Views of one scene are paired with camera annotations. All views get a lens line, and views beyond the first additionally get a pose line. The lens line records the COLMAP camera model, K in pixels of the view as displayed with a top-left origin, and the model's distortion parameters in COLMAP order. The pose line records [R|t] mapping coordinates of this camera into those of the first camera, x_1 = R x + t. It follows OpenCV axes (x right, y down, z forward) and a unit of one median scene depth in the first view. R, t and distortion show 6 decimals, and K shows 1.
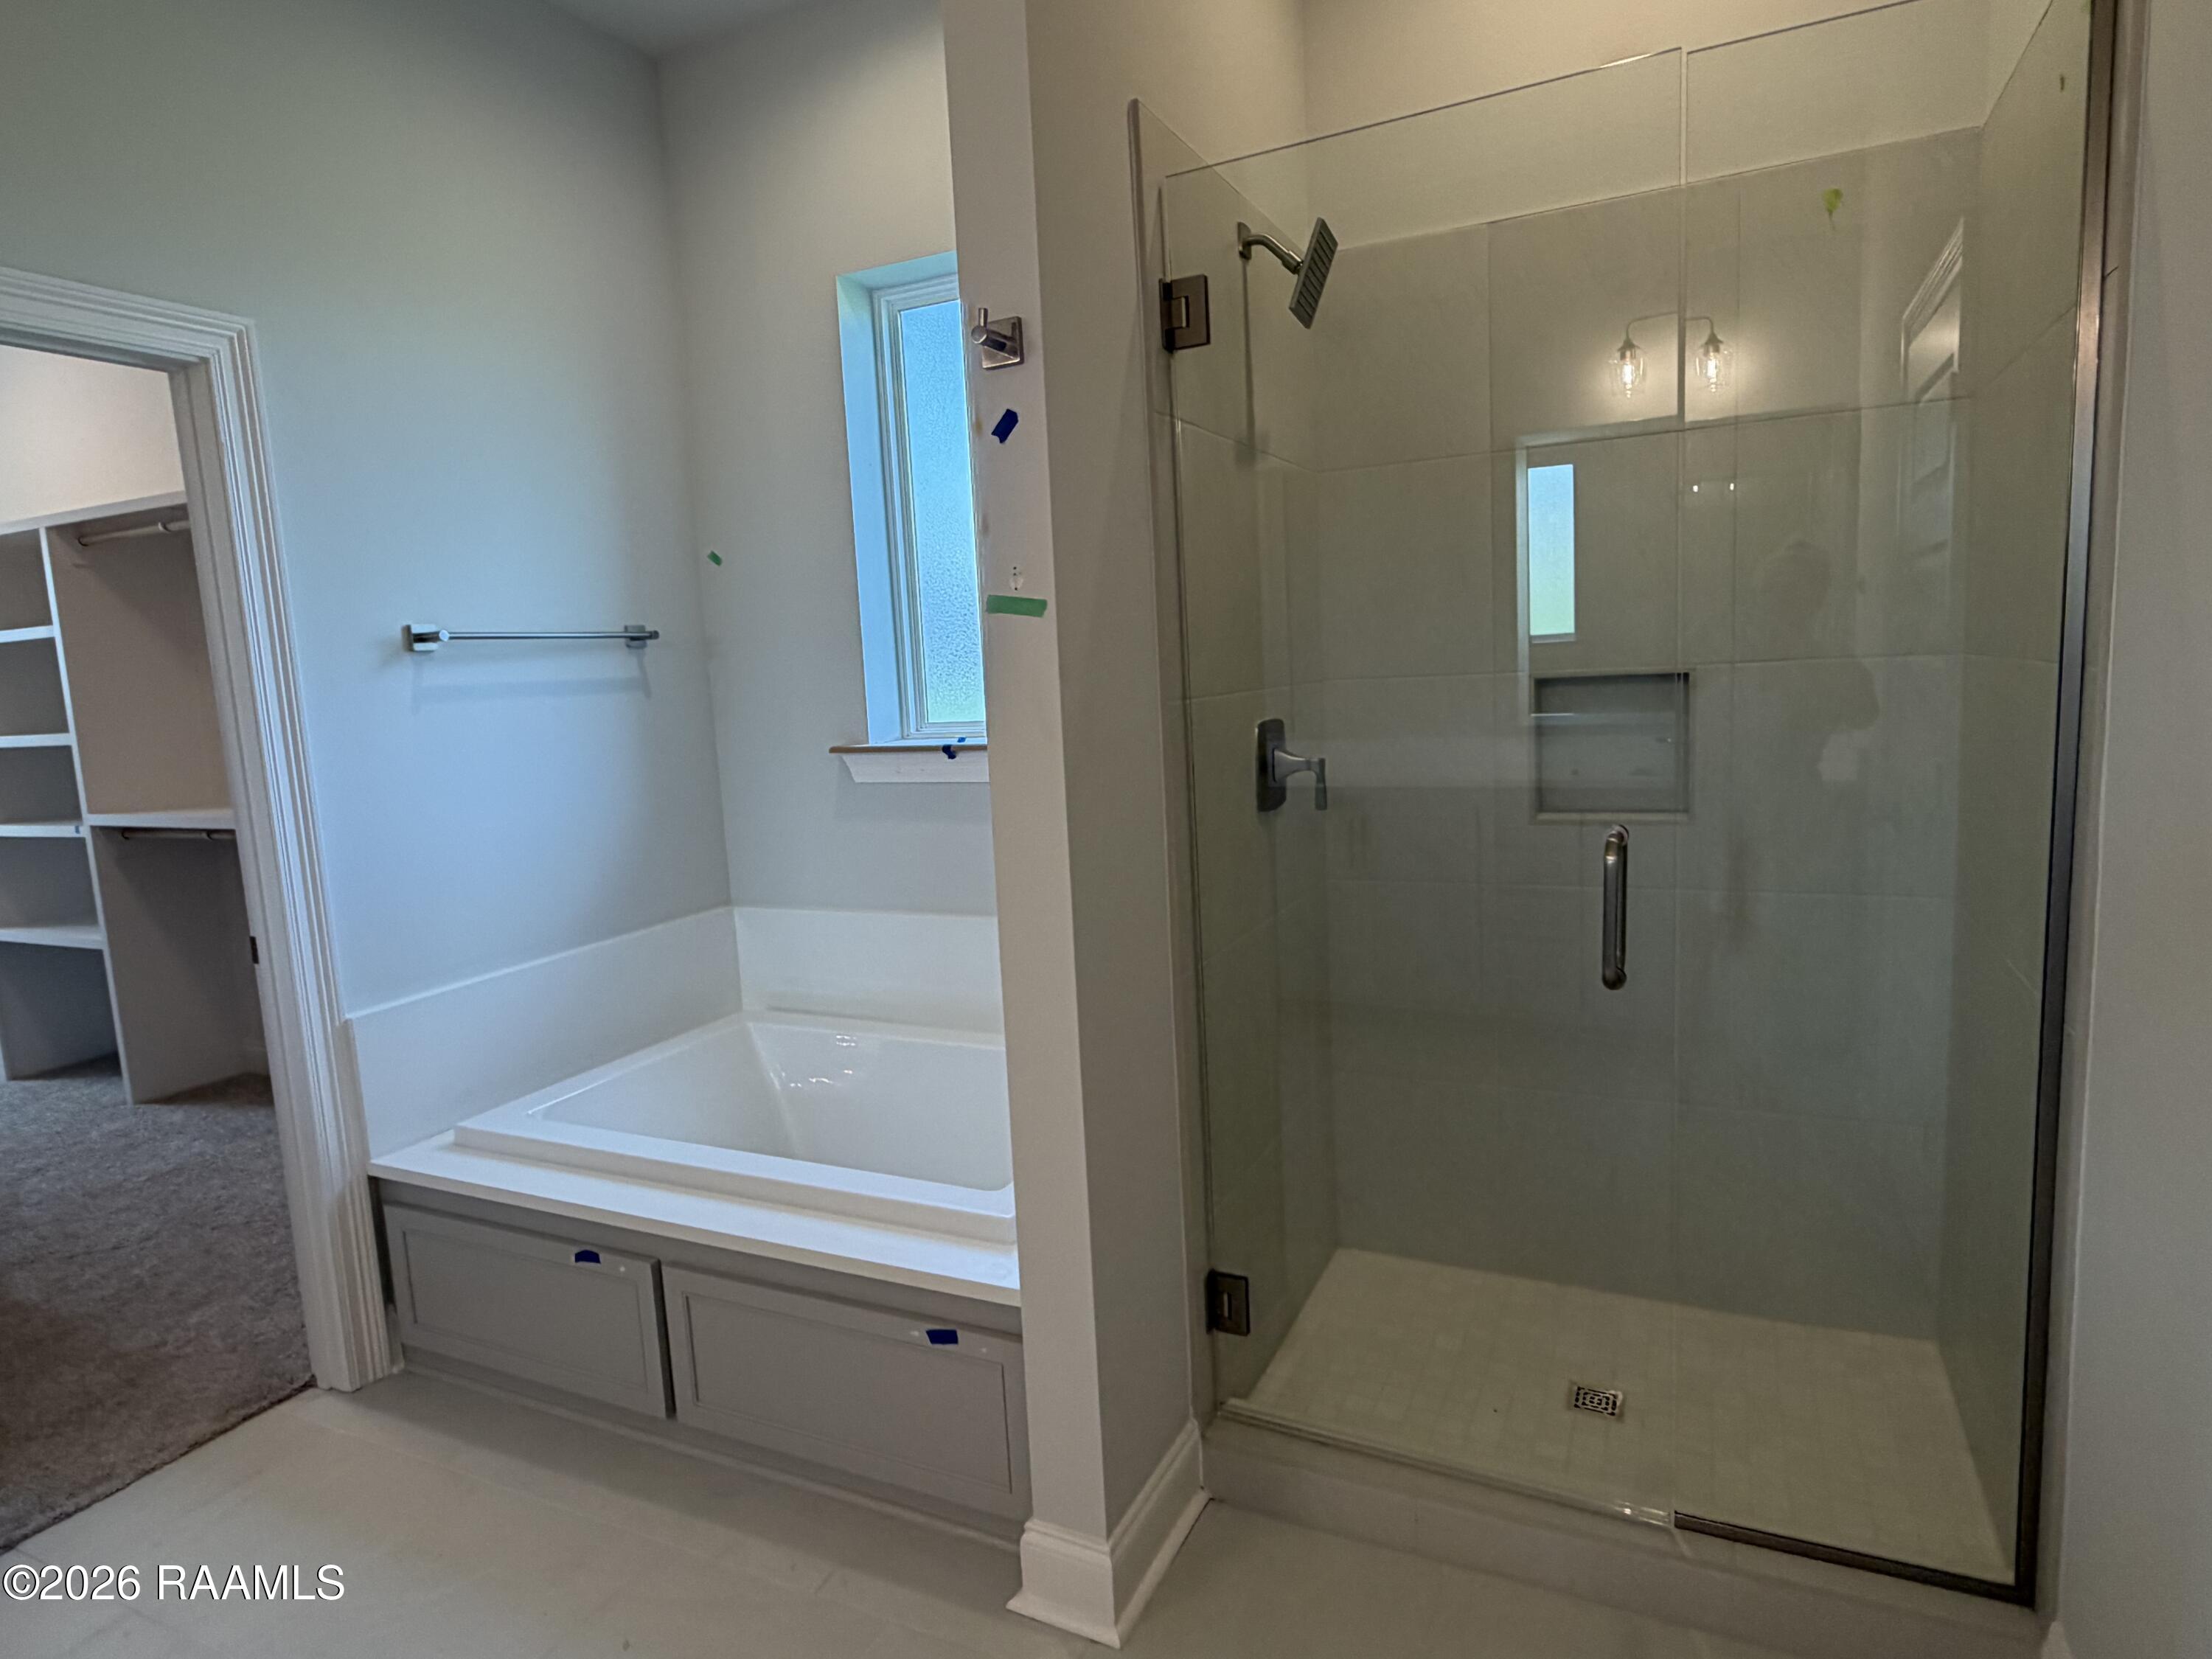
lens RADIAL K [[1267.5, 0, 1099.9], [0, 1267.5, 824.1], [0, 0, 1]] dist [0.023541, -0.002880]
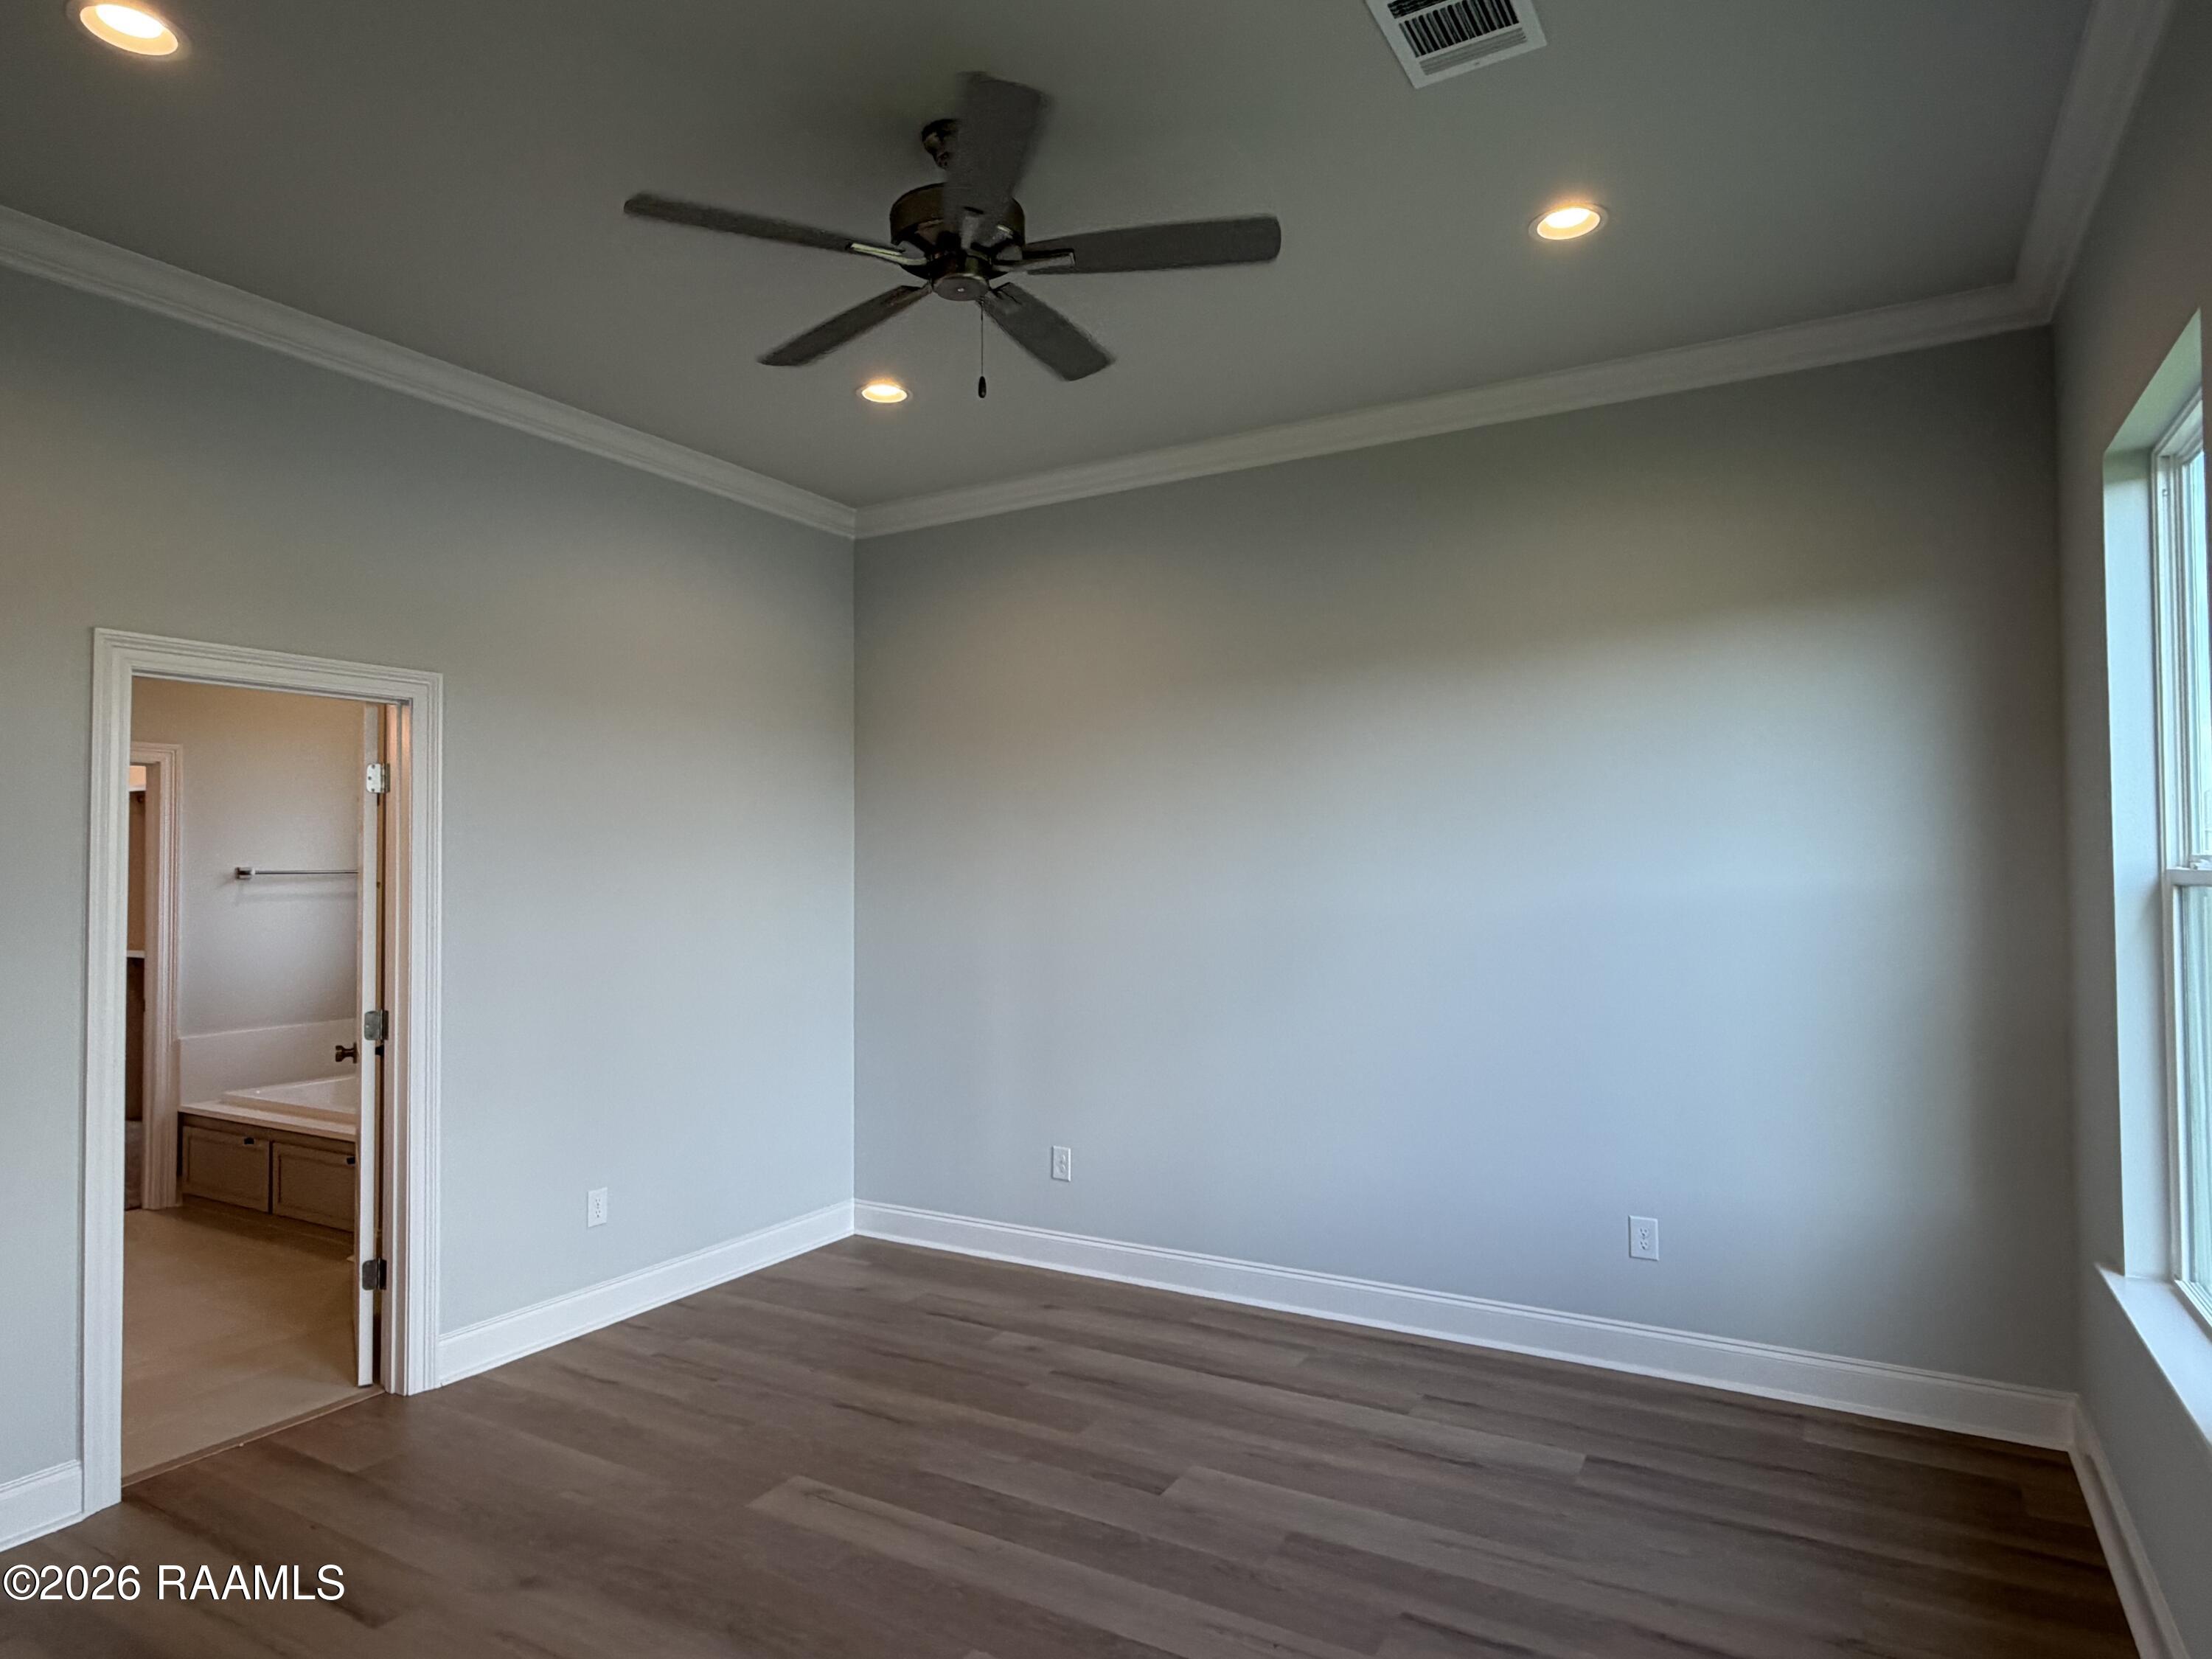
lens RADIAL K [[1279.0, 0, 1100.4], [0, 1279.0, 836.2], [0, 0, 1]] dist [0.026351, 0.000871]
pose [[0.995612, 0.037534, -0.085715, 1.308832], [-0.049970, 0.987739, -0.147899, 0.058206], [0.079112, 0.151533, 0.985281, -1.279144]]
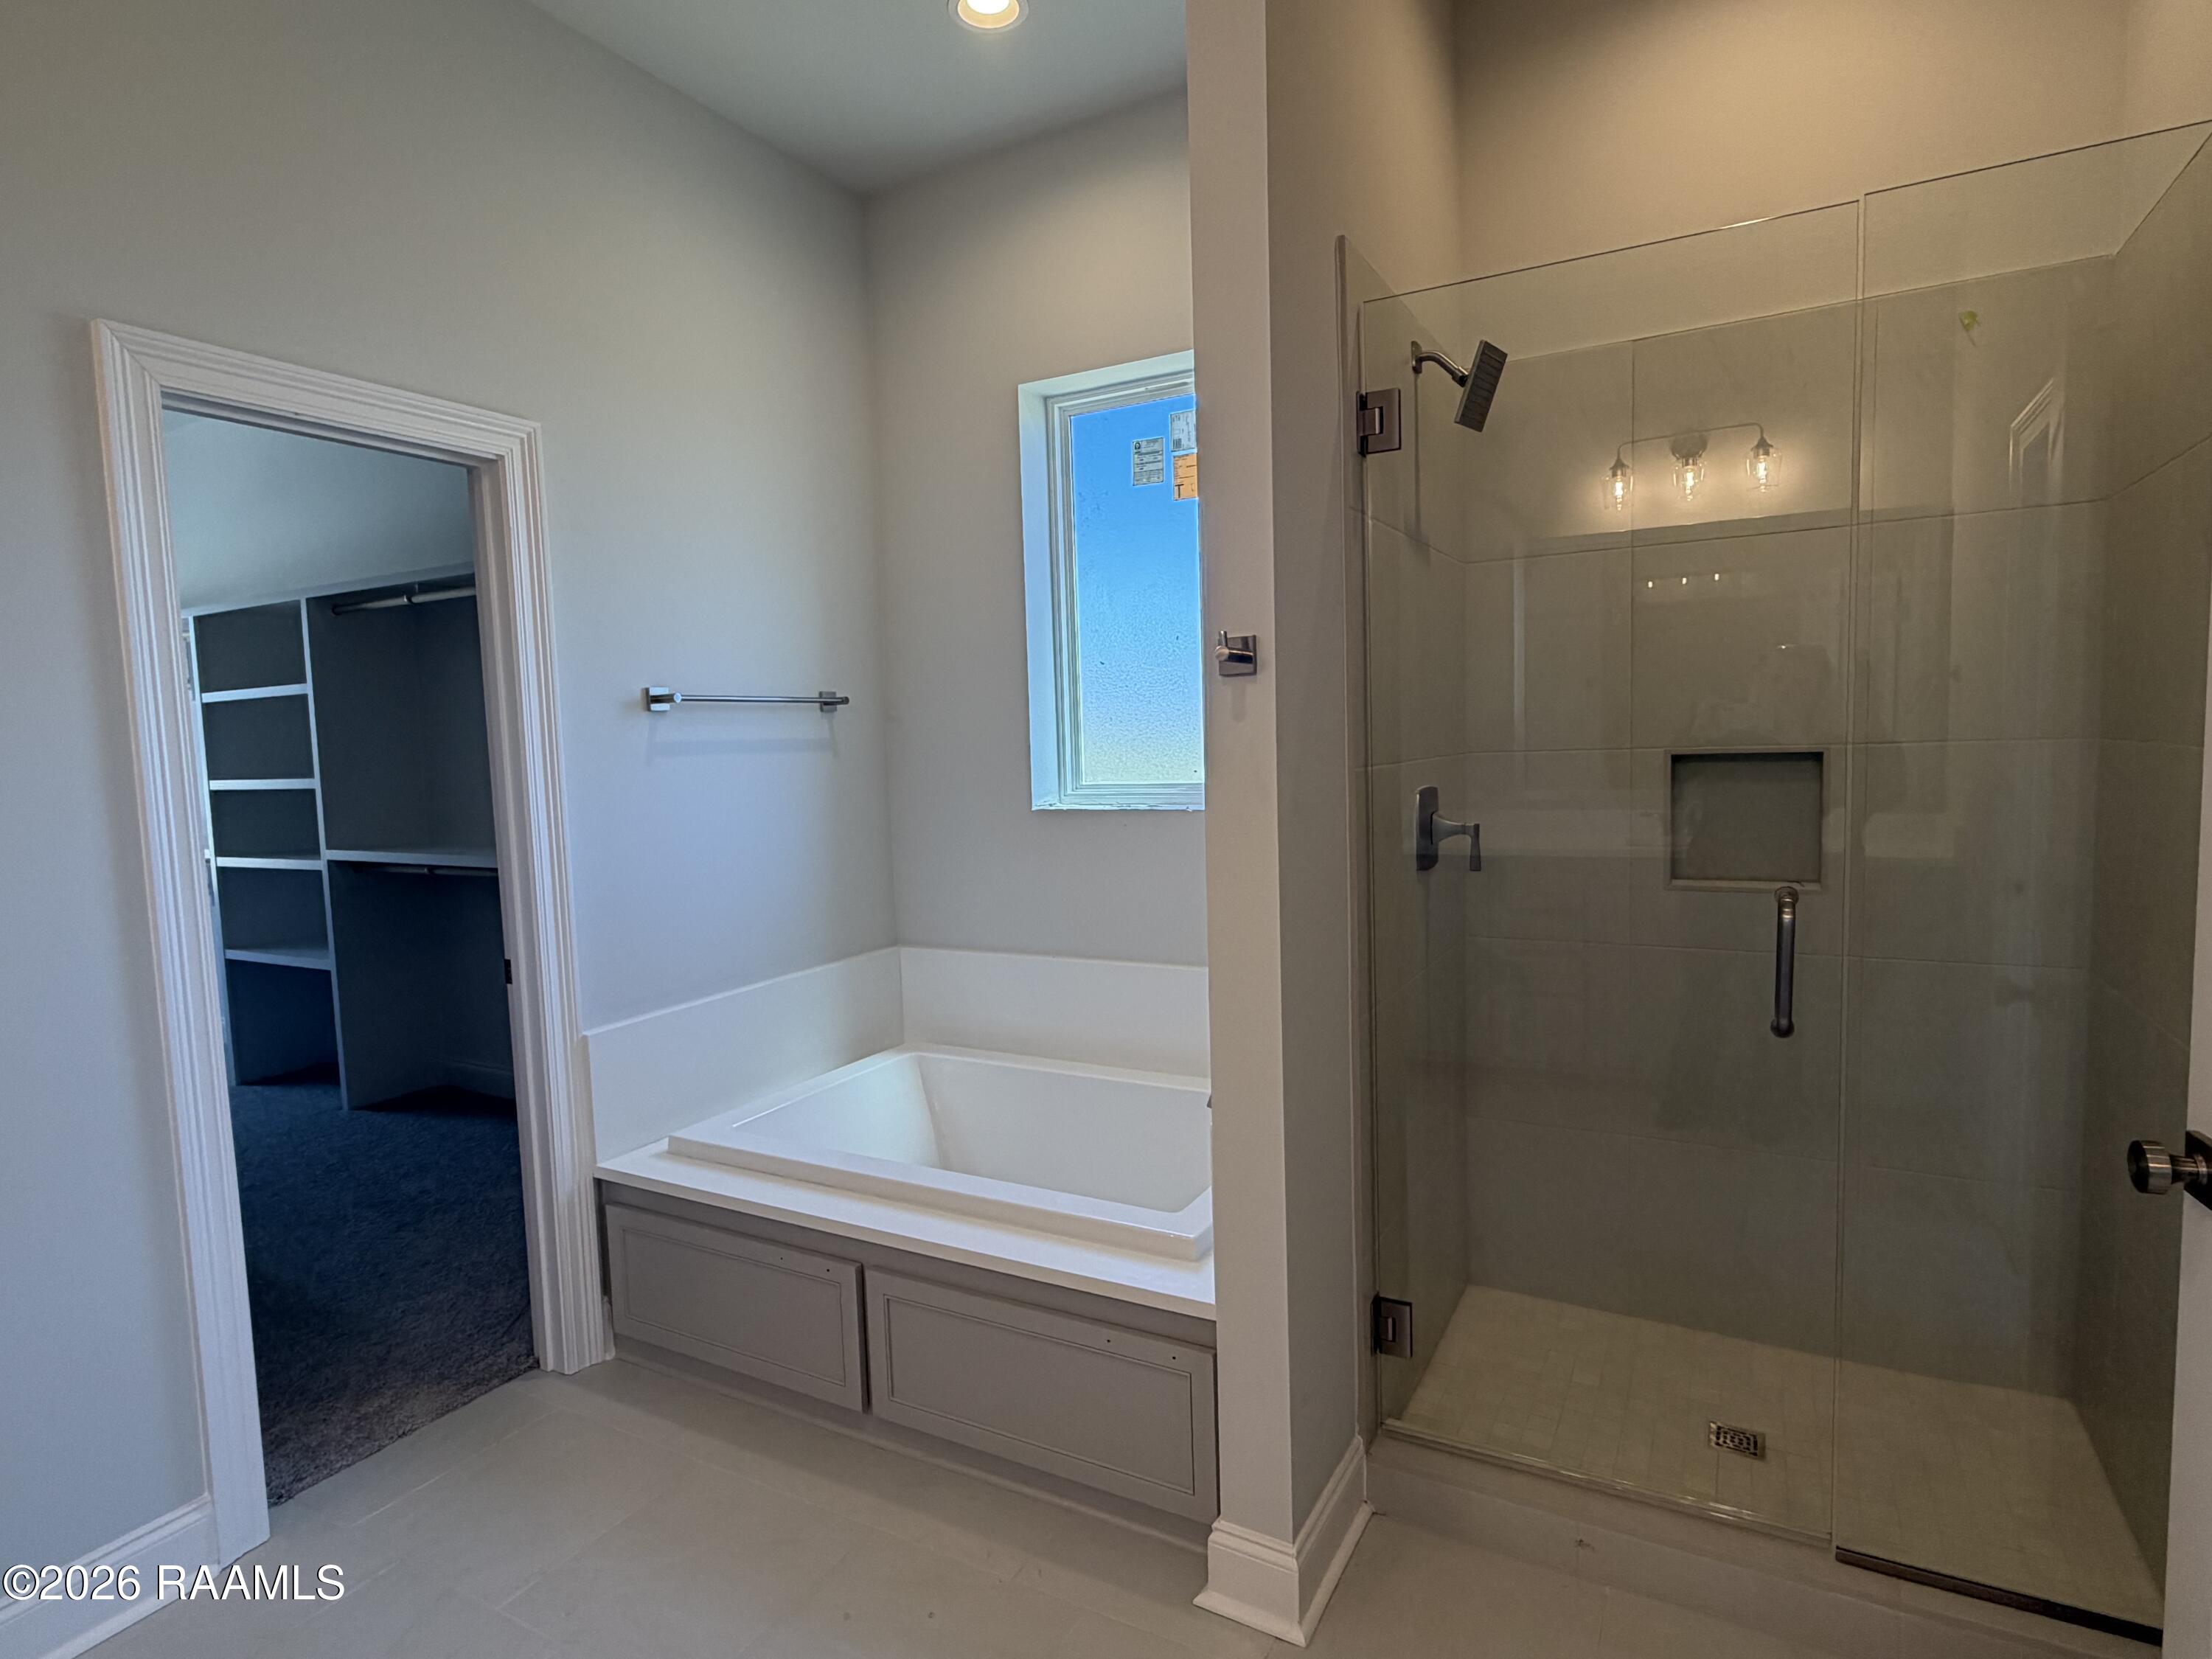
lens RADIAL K [[1181.3, 0, 1105.7], [0, 1181.3, 835.3], [0, 0, 1]] dist [0.020775, 0.000479]
pose [[0.998437, 0.024061, -0.050449, -0.088464], [-0.026107, 0.998847, -0.040288, 0.007015], [0.049421, 0.041542, 0.997914, -0.026859]]
